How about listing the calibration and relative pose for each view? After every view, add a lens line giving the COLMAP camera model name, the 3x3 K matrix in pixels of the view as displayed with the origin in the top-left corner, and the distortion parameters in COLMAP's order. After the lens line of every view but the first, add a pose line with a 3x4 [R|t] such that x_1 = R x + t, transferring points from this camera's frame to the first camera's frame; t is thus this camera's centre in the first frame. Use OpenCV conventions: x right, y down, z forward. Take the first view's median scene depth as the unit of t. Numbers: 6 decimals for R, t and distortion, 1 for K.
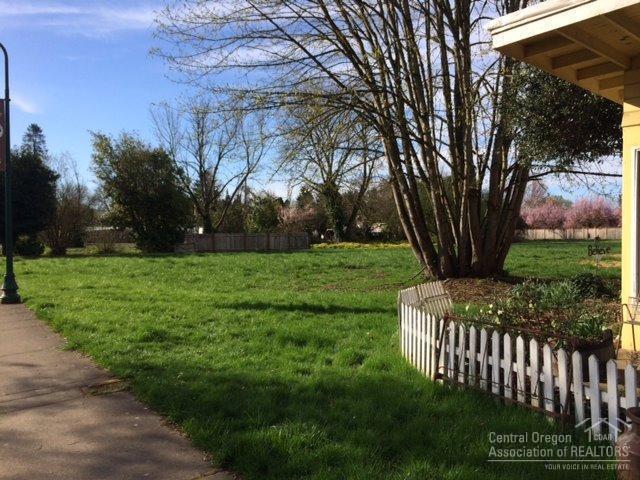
lens RADIAL K [[550.6, 0, 320.0], [0, 550.6, 240.0], [0, 0, 1]] dist [0.077560, -0.090966]
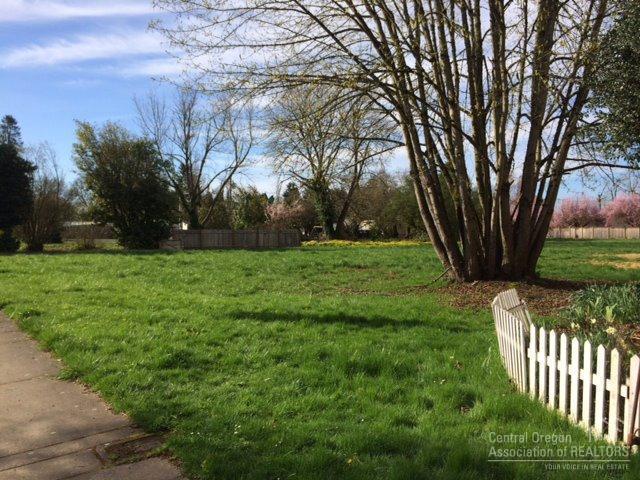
lens RADIAL K [[550.6, 0, 320.0], [0, 550.6, 240.0], [0, 0, 1]] dist [0.077560, -0.090966]
pose [[0.999302, 0.007713, 0.036550, -0.021676], [-0.007895, 0.999957, 0.004838, -0.000108], [-0.036511, -0.005123, 0.999320, 0.036503]]
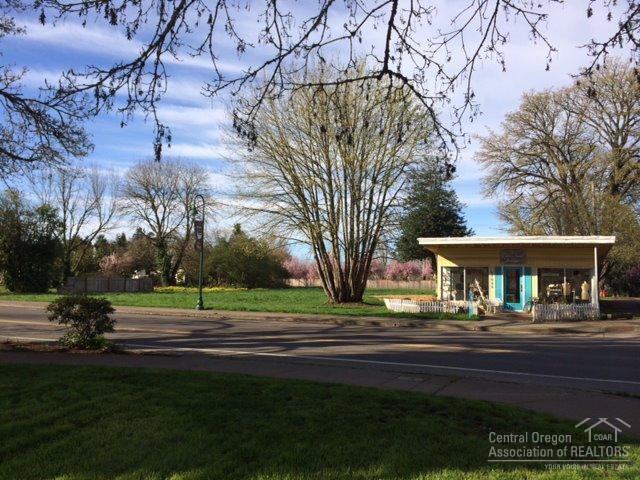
lens RADIAL K [[544.6, 0, 335.8], [0, 544.6, 240.5], [0, 0, 1]] dist [0.074982, -0.084564]
pose [[0.868644, 0.058815, 0.491933, -0.327324], [-0.017601, 0.995965, -0.087998, 0.005112], [-0.495124, 0.067780, 0.866175, -0.336079]]
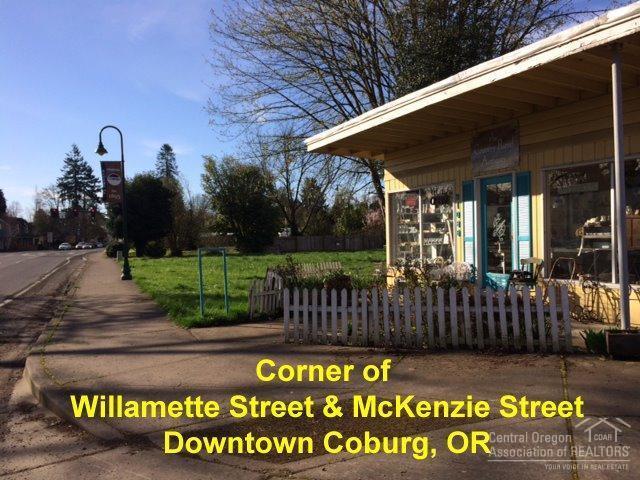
lens RADIAL K [[542.1, 0, 322.6], [0, 542.1, 252.5], [0, 0, 1]] dist [0.059944, -0.008669]
pose [[0.979356, -0.014046, -0.201652, 0.103311], [0.018068, 0.999673, 0.018115, 0.002713], [0.201332, -0.021384, 0.979290, -0.144426]]
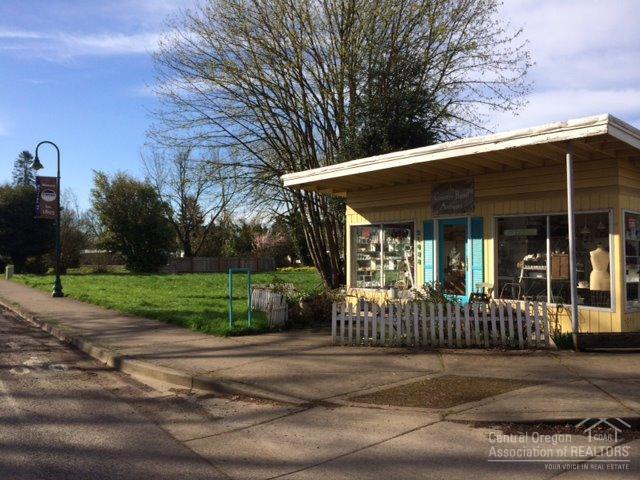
lens RADIAL K [[542.1, 0, 322.6], [0, 542.1, 252.5], [0, 0, 1]] dist [0.059944, -0.008669]
pose [[0.999381, 0.011807, 0.033128, 0.052546], [-0.011063, 0.999685, -0.022548, 0.001802], [-0.033383, 0.022167, 0.999197, -0.191060]]
